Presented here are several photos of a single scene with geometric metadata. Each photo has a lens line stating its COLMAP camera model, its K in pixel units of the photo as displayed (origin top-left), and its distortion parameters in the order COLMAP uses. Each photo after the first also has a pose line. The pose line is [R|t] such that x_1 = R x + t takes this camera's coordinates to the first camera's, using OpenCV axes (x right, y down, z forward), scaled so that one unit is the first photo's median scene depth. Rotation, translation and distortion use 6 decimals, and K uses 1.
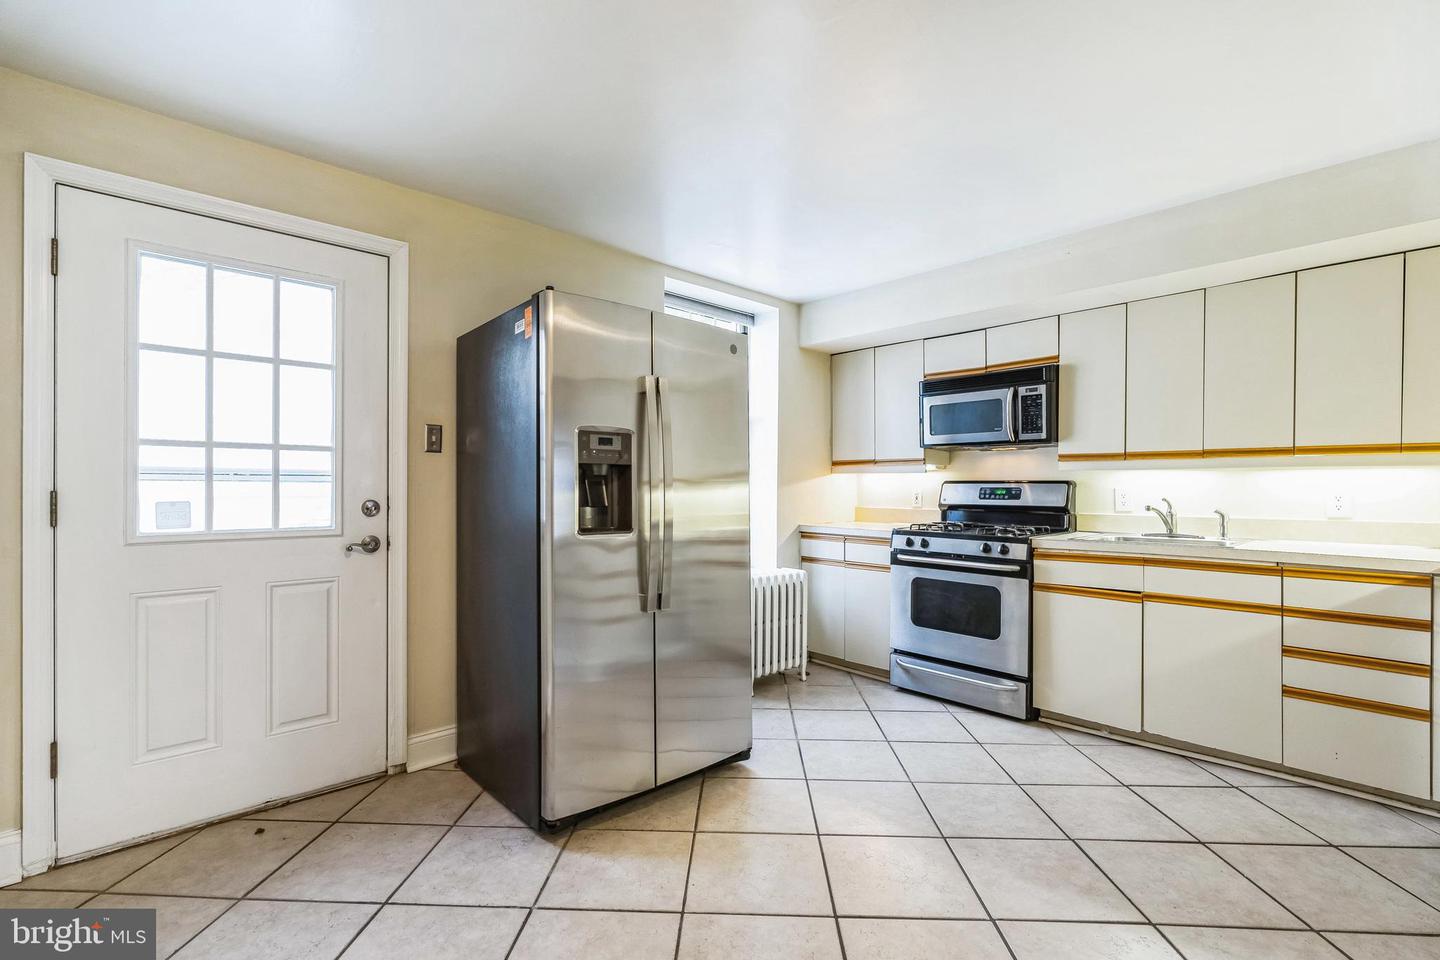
lens RADIAL K [[632.8, 0, 714.8], [0, 632.8, 483.6], [0, 0, 1]] dist [-0.005003, 0.001270]
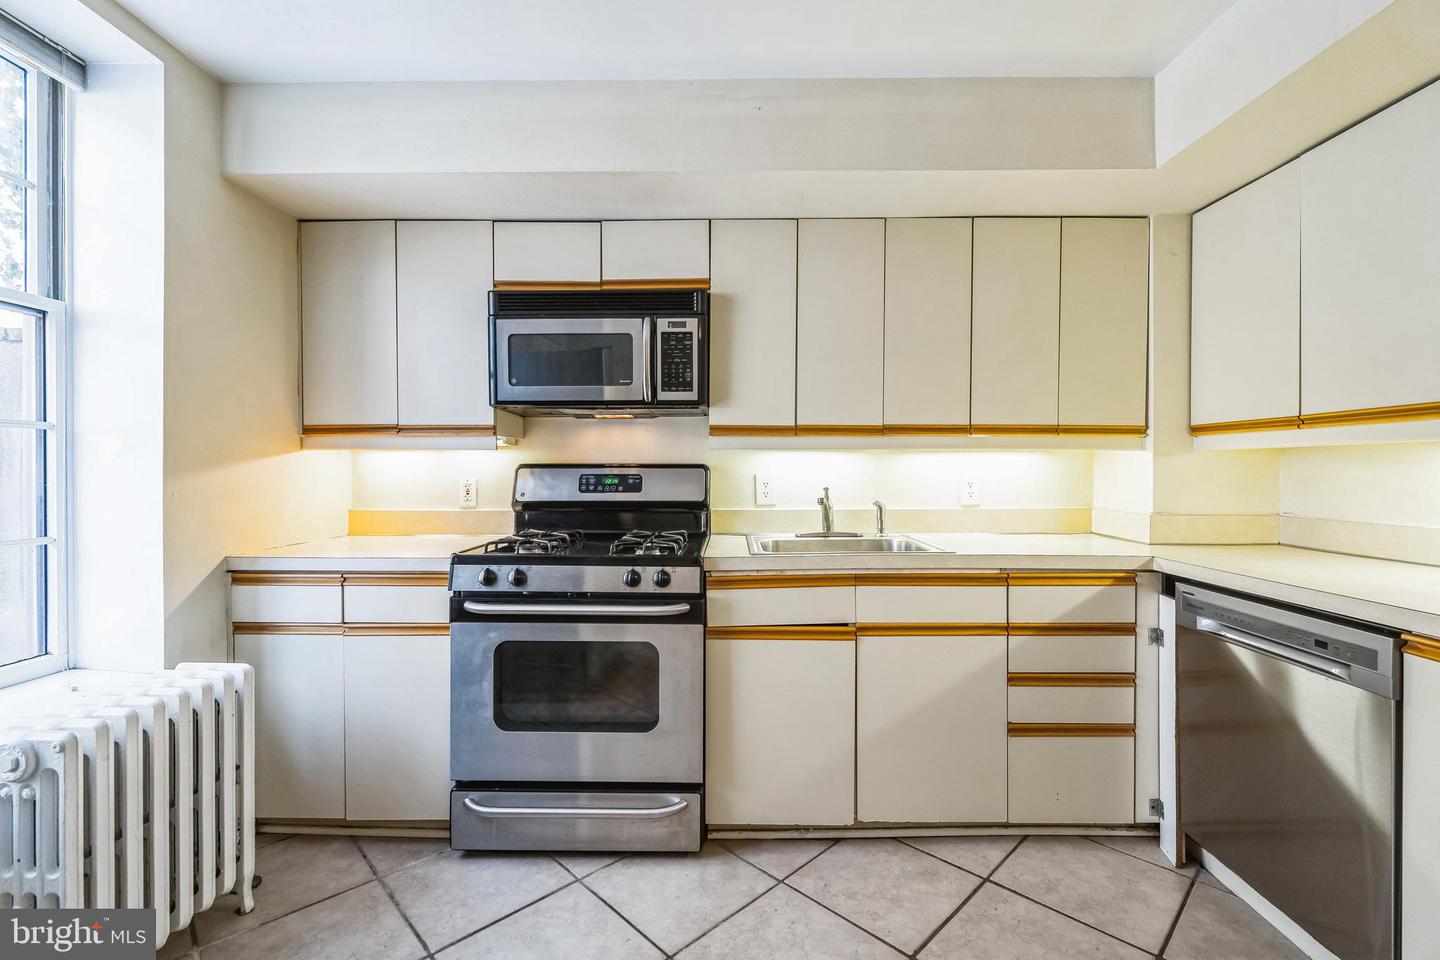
lens RADIAL K [[632.8, 0, 720.6], [0, 632.8, 478.4], [0, 0, 1]] dist [-0.005003, 0.001270]
pose [[0.685878, -0.011536, 0.727625, 0.054560], [0.000137, 0.999876, 0.015723, 0.000112], [-0.727717, -0.010684, 0.685794, 0.500780]]
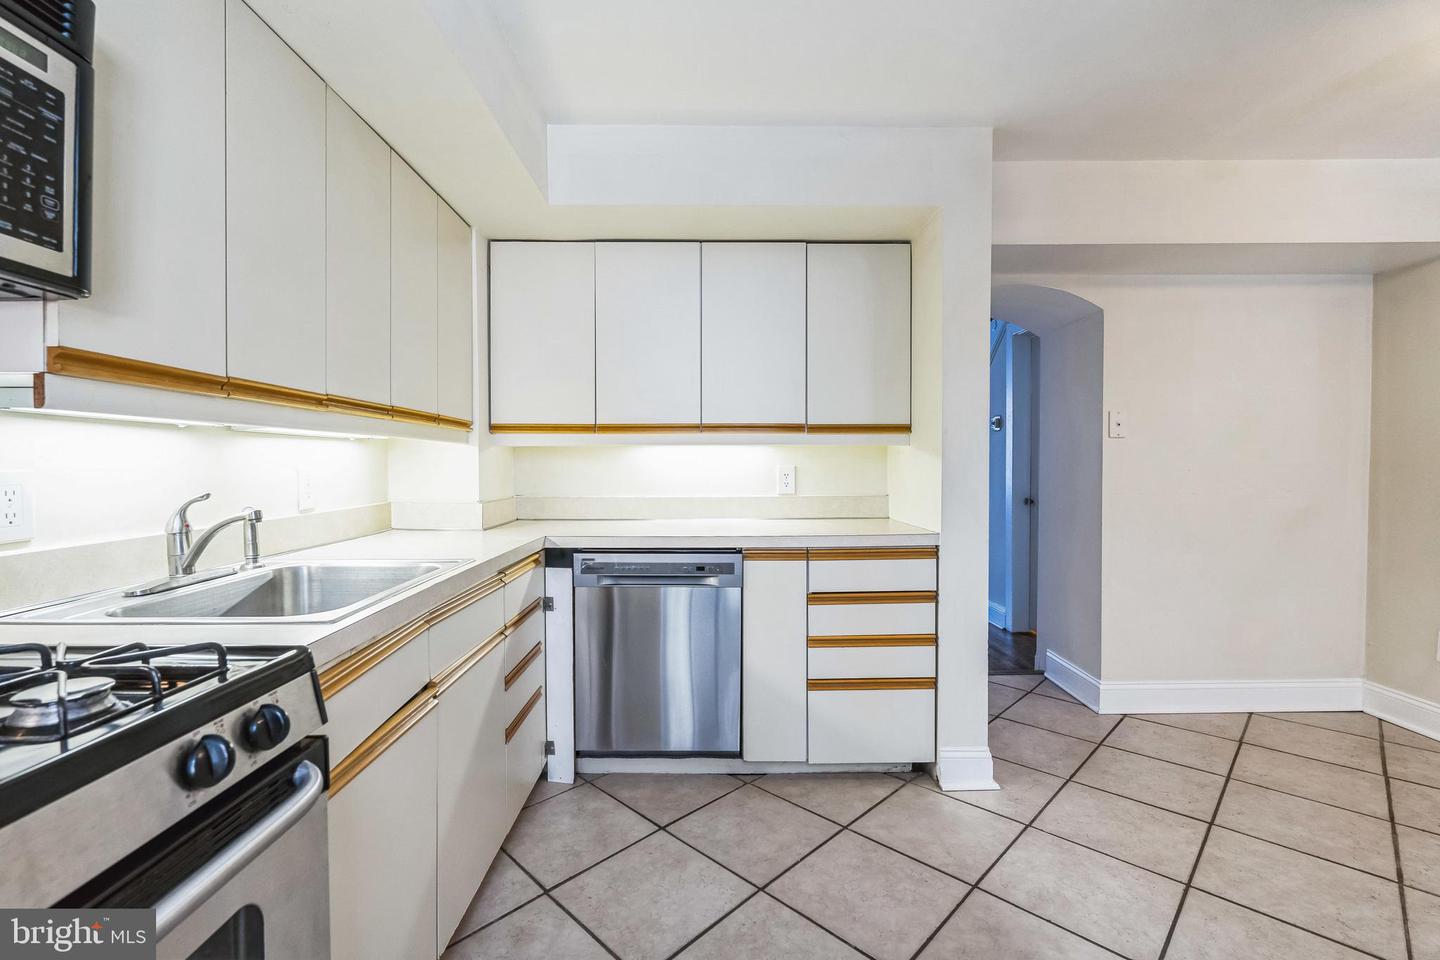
lens RADIAL K [[632.8, 0, 719.5], [0, 632.8, 477.3], [0, 0, 1]] dist [-0.005003, 0.001270]
pose [[-0.742577, -0.015801, 0.669575, 0.213531], [-0.001566, 0.999760, 0.021856, 0.003971], [-0.669759, 0.015181, -0.742423, 1.258622]]
